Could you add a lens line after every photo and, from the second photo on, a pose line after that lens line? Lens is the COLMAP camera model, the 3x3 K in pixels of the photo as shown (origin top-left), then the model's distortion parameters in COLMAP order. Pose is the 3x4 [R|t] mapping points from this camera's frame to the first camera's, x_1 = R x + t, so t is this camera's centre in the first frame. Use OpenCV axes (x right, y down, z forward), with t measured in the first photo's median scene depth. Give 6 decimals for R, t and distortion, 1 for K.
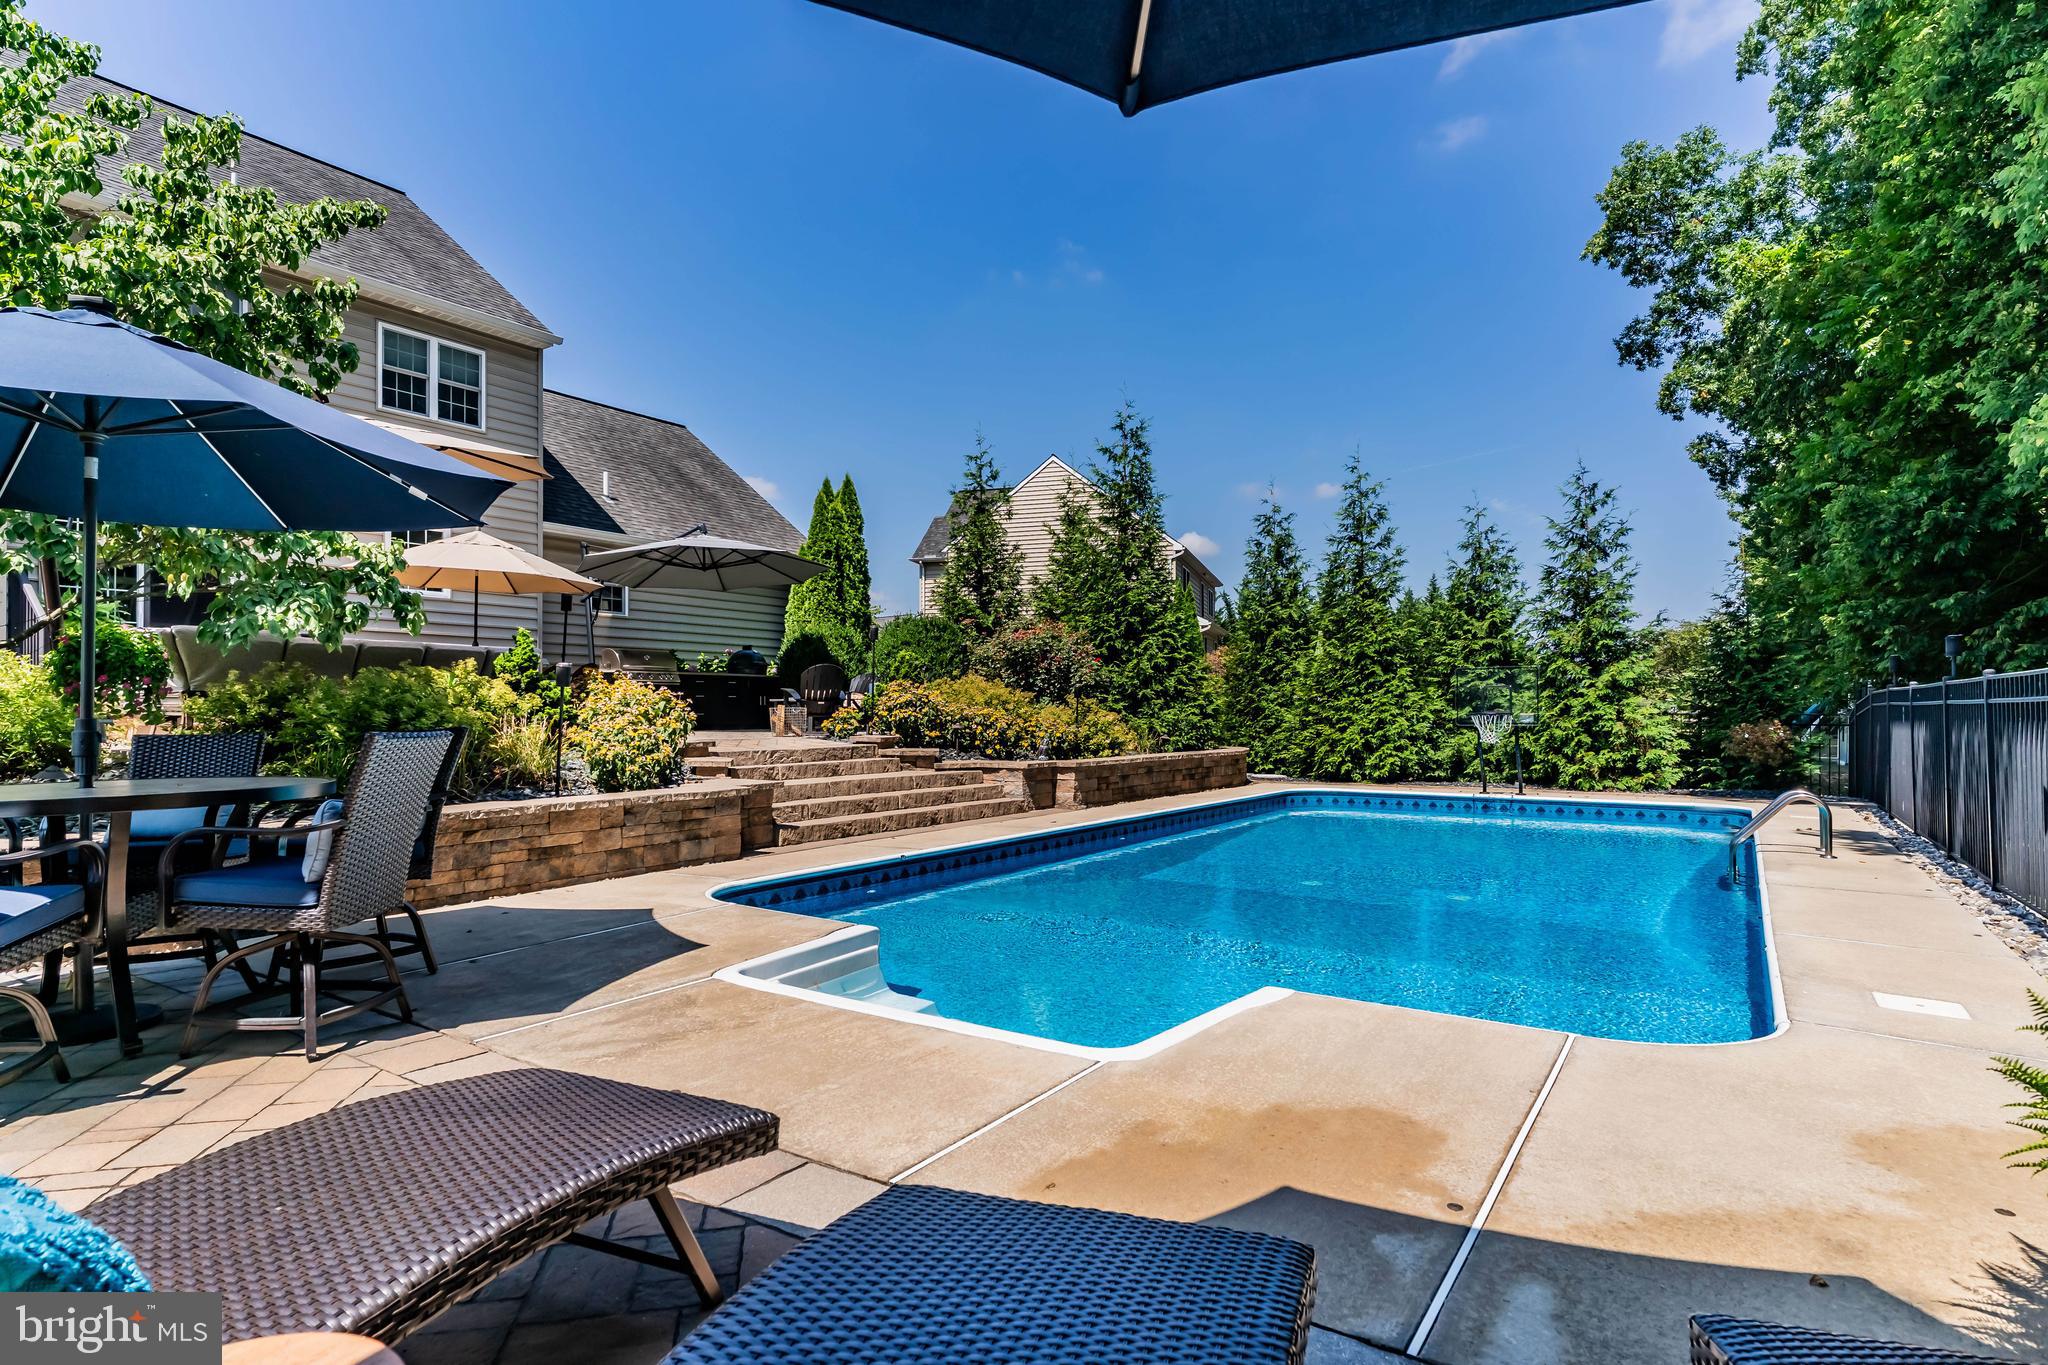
lens RADIAL K [[1042.3, 0, 1024.9], [0, 1042.3, 691.3], [0, 0, 1]] dist [-0.000453, 0.000018]
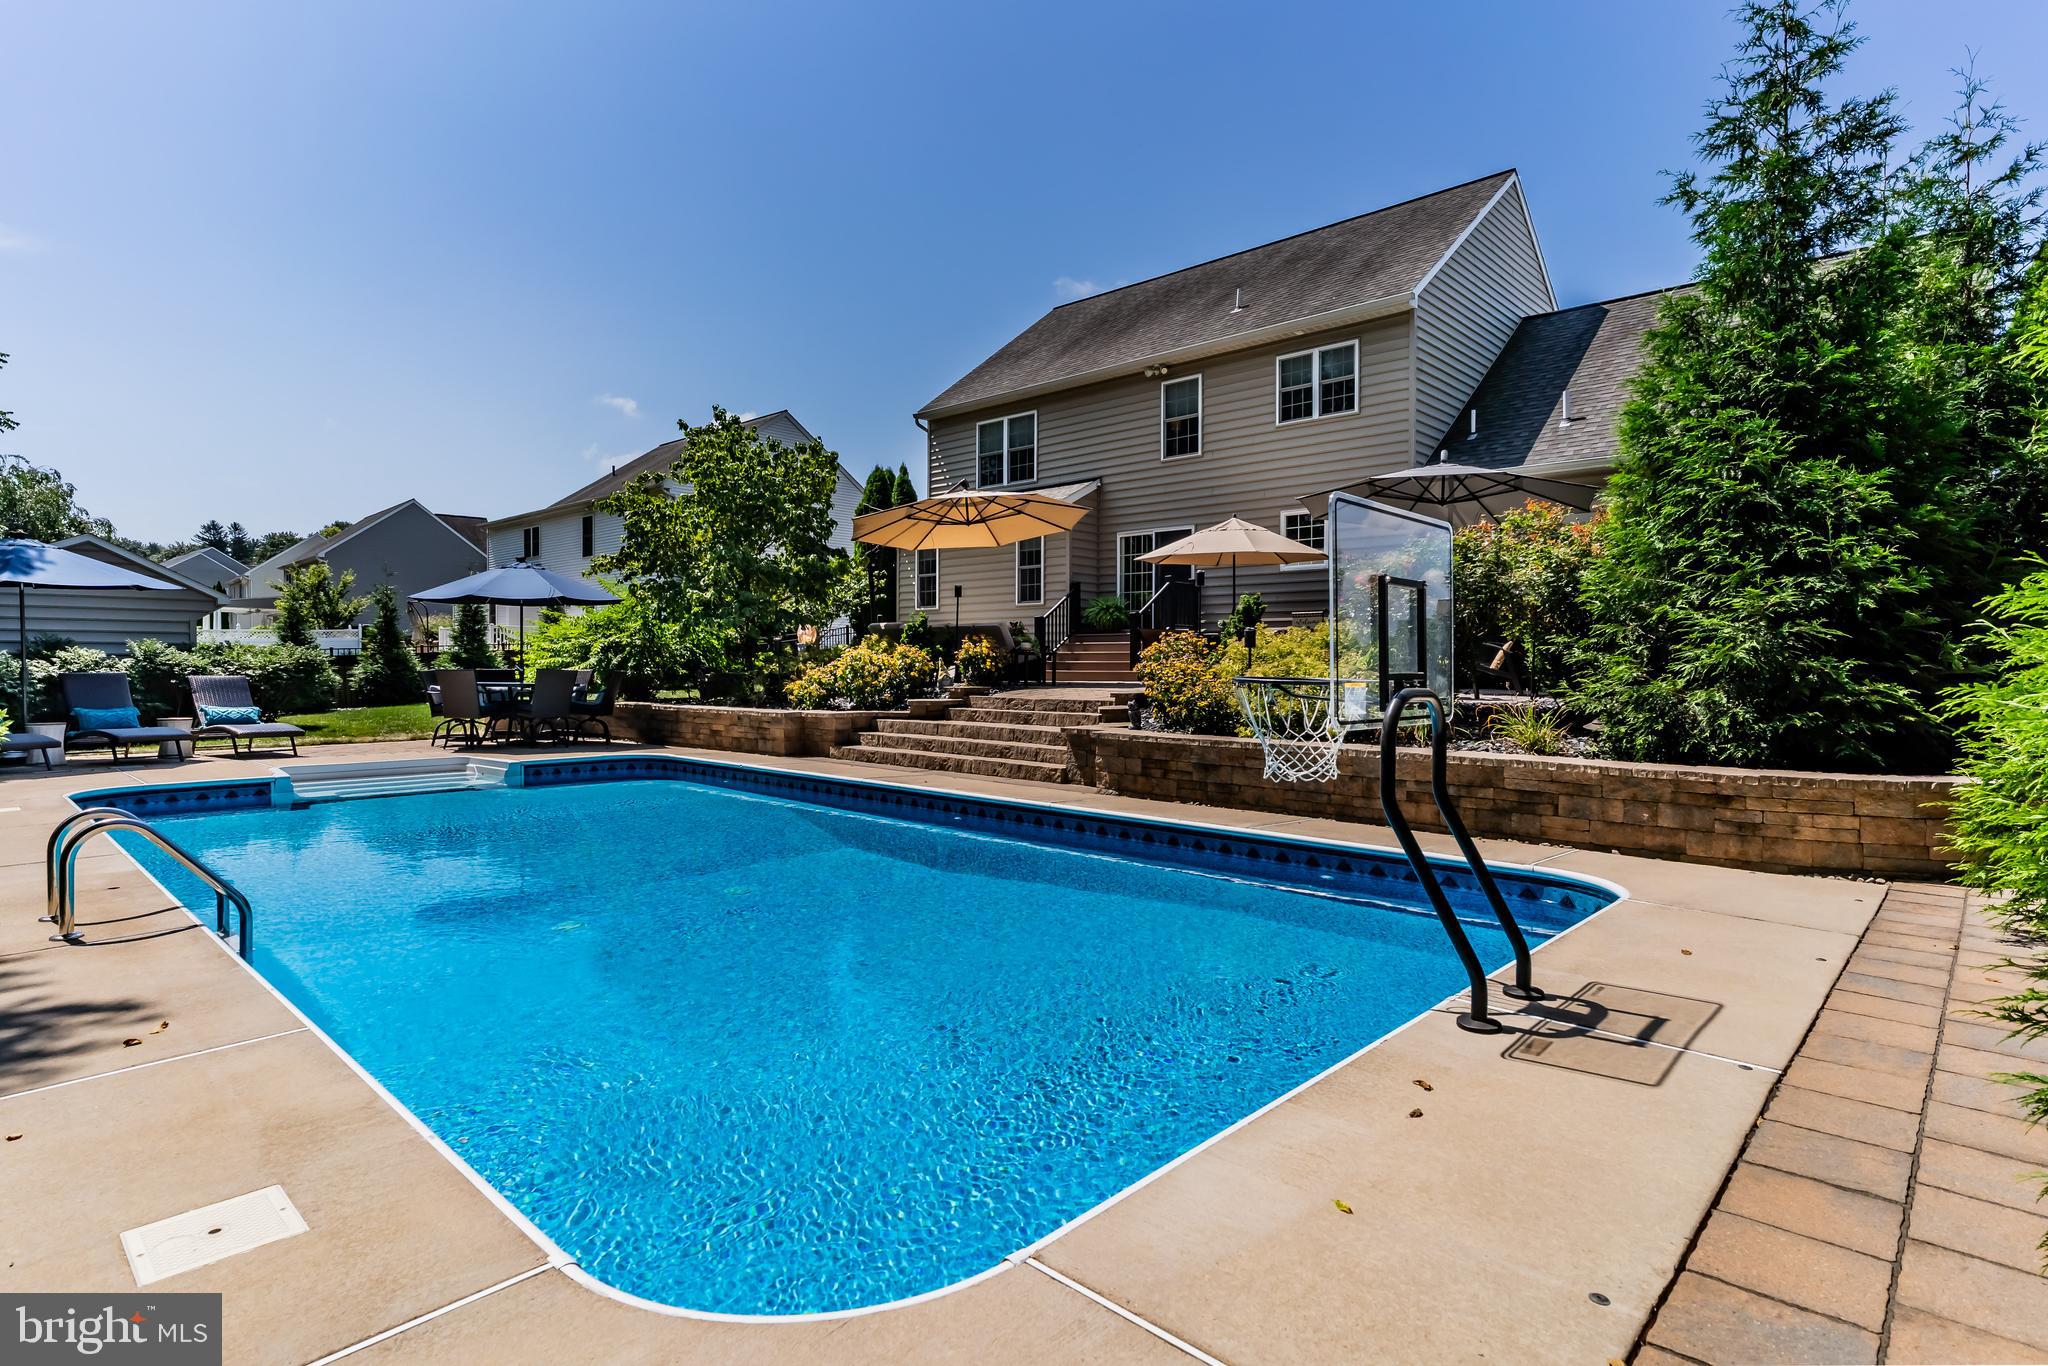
lens RADIAL K [[1042.3, 0, 1023.7], [0, 1042.3, 674.8], [0, 0, 1]] dist [-0.000453, 0.000018]
pose [[-0.143959, 0.013328, -0.989494, 0.792040], [0.015975, 0.999810, 0.011143, 0.014848], [0.989455, -0.014203, -0.144144, 1.011270]]
